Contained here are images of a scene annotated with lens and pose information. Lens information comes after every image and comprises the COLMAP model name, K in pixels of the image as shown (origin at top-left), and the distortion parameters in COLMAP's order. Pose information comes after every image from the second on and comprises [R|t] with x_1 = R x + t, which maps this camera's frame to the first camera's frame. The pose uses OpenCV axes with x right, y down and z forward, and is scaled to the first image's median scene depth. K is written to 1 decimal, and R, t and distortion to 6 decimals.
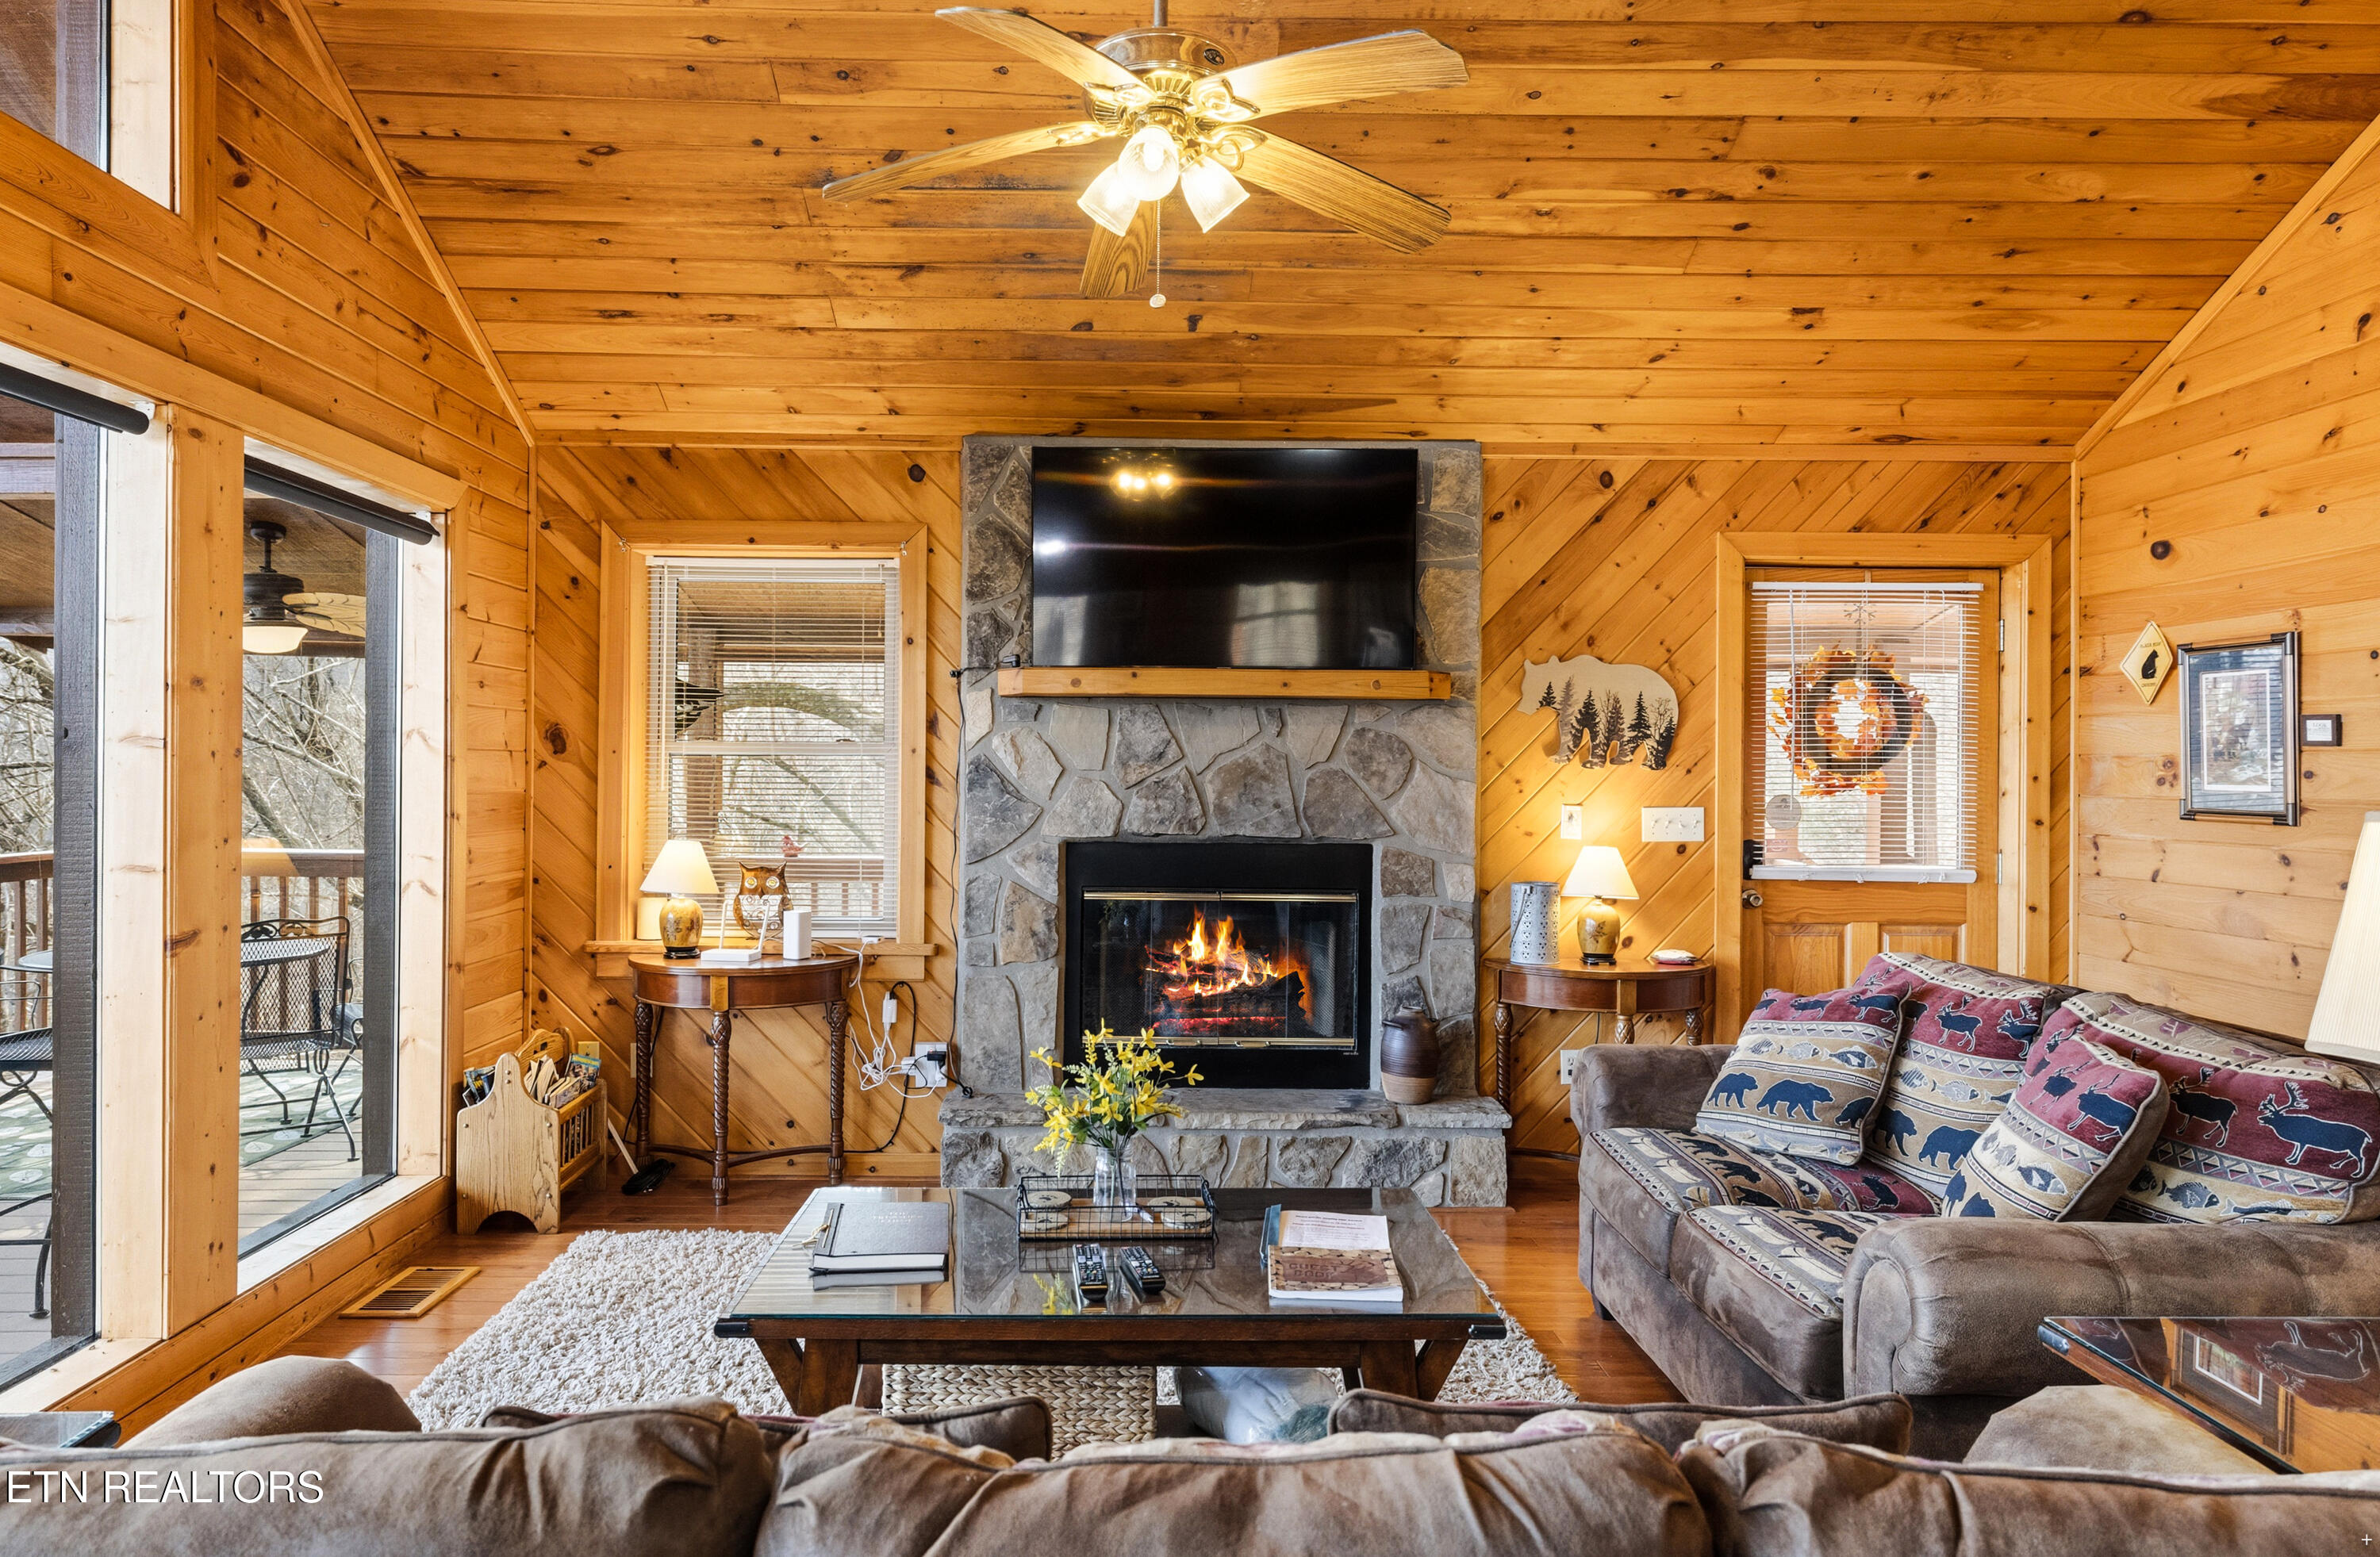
lens RADIAL K [[1410.9, 0, 1142.5], [0, 1410.9, 771.7], [0, 0, 1]] dist [-0.002656, 0.001725]
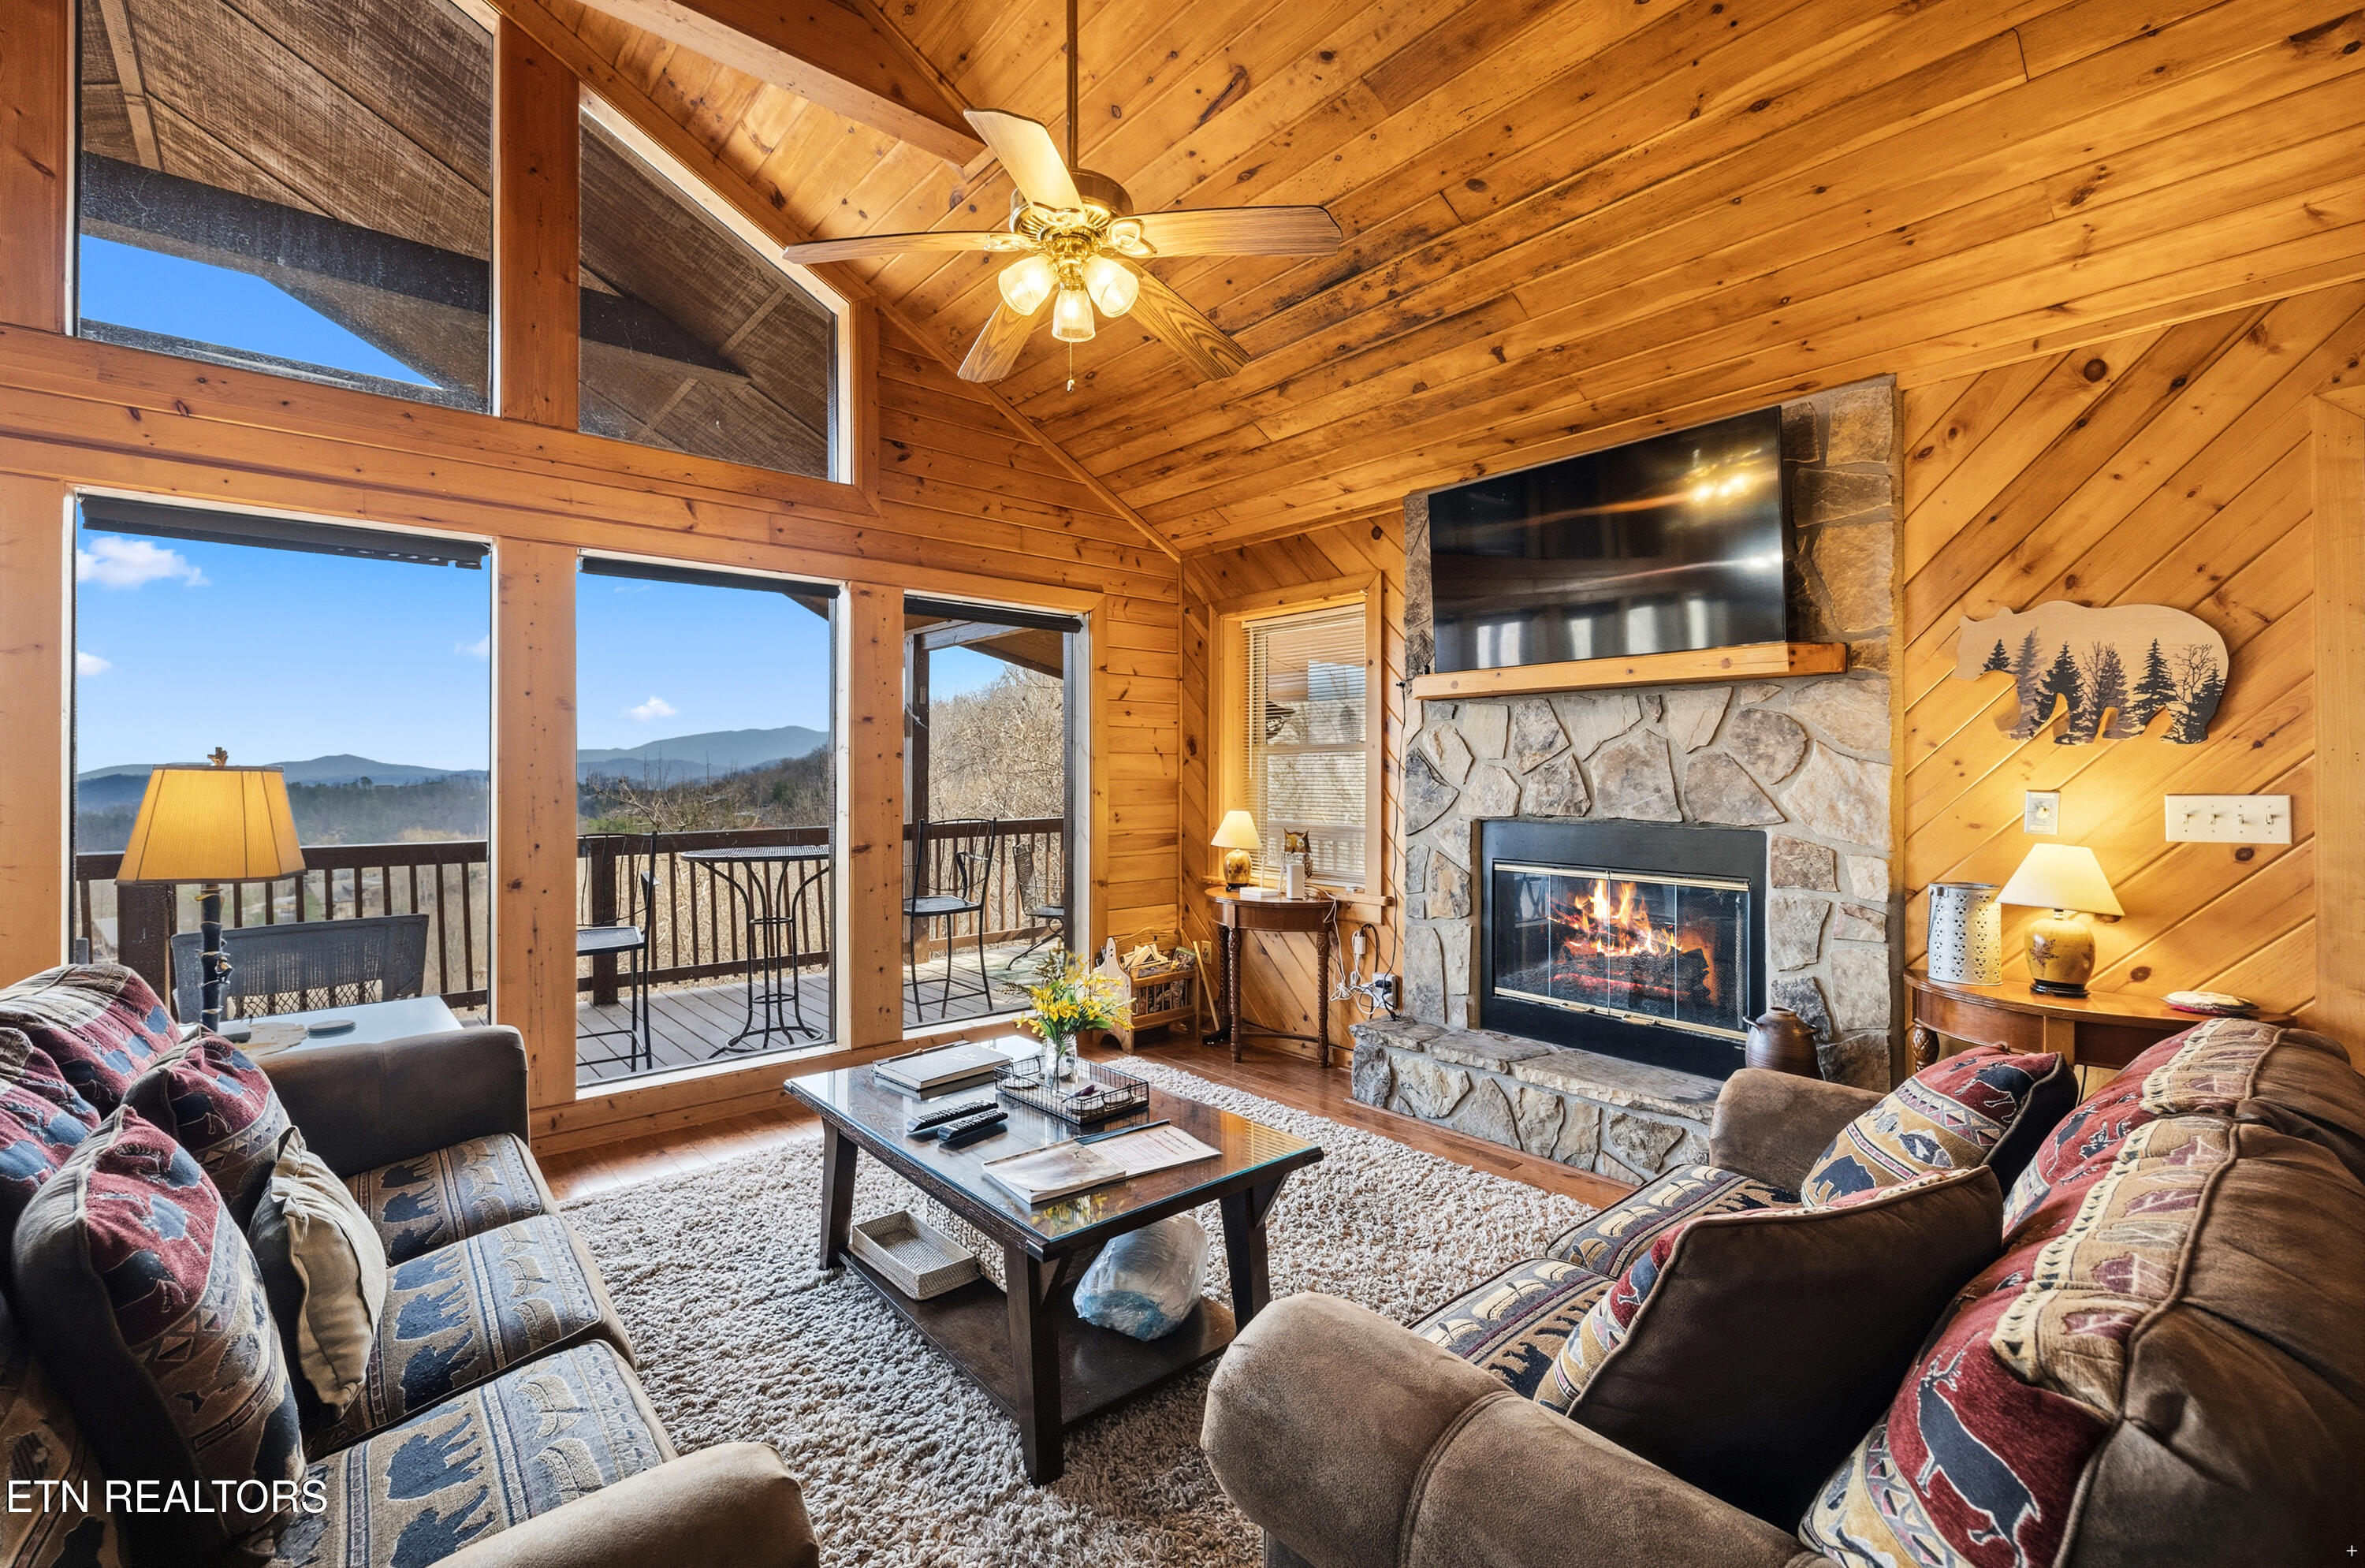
lens RADIAL K [[999.0, 0, 1181.6], [0, 999.0, 767.7], [0, 0, 1]] dist [0.007892, -0.002484]
pose [[0.652243, -0.012331, -0.757910, 0.420325], [0.005932, 0.999920, -0.011163, 0.013886], [0.757987, 0.002785, 0.652264, 0.265306]]
